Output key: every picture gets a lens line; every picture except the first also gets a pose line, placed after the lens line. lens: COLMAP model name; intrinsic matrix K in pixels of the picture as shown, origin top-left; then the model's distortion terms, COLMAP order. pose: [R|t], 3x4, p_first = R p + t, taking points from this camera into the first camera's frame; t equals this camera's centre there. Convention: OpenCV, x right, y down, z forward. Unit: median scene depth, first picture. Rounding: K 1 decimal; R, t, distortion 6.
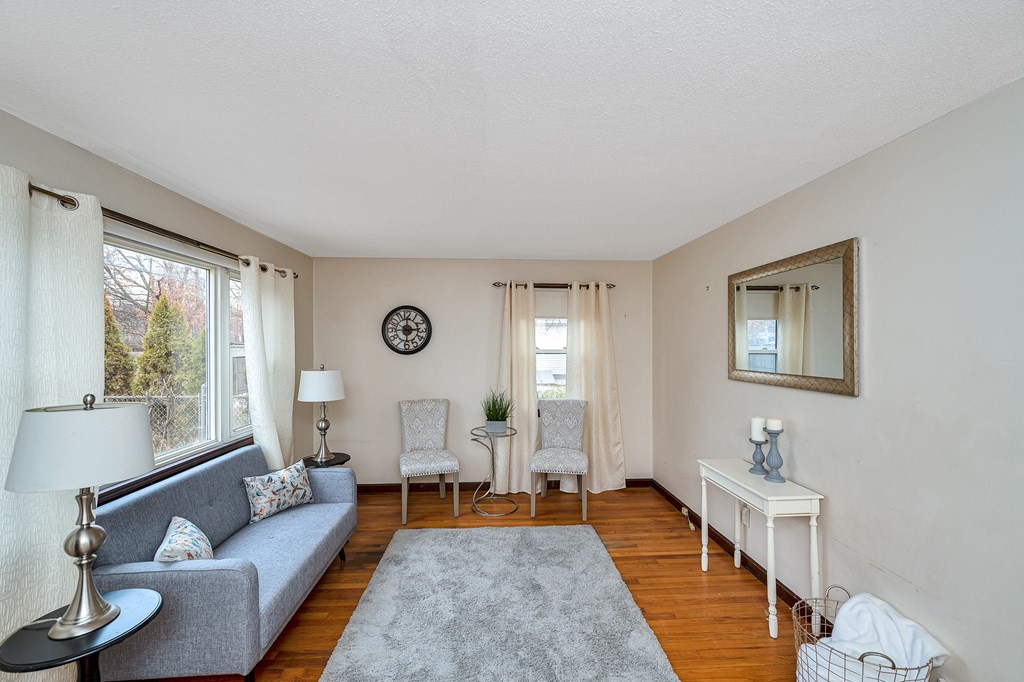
lens RADIAL K [[427.4, 0, 519.7], [0, 427.4, 343.6], [0, 0, 1]] dist [-0.004116, 0.000033]
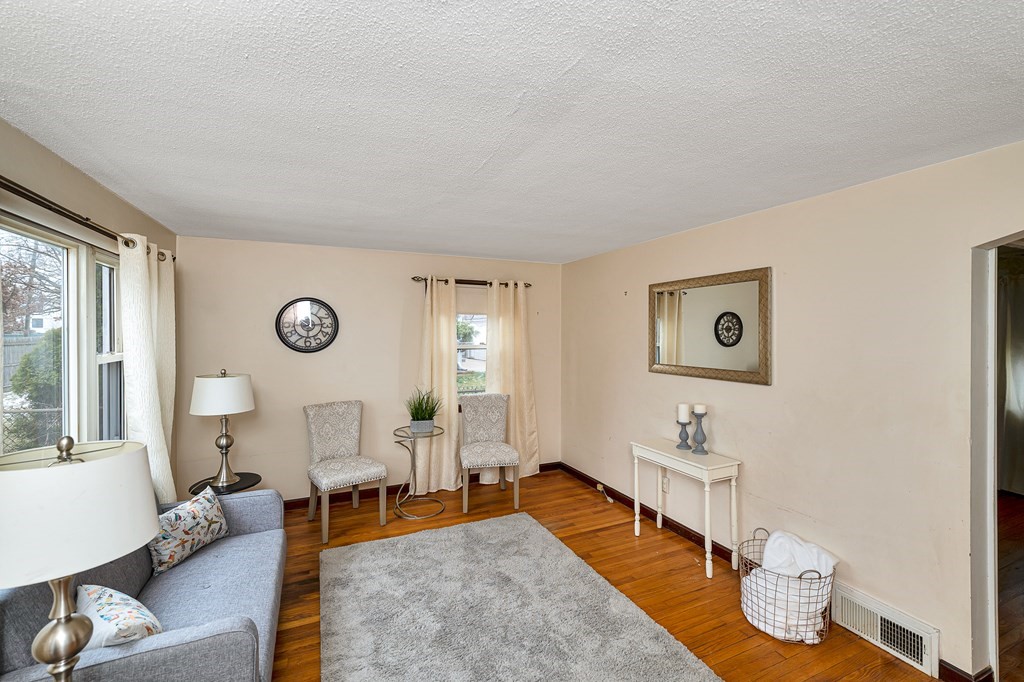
lens RADIAL K [[427.4, 0, 525.5], [0, 427.4, 335.6], [0, 0, 1]] dist [-0.004116, 0.000033]
pose [[0.931204, -0.003909, 0.364477, -0.256091], [0.000184, 0.999947, 0.010254, -0.028679], [-0.364498, -0.009482, 0.931156, 0.019472]]
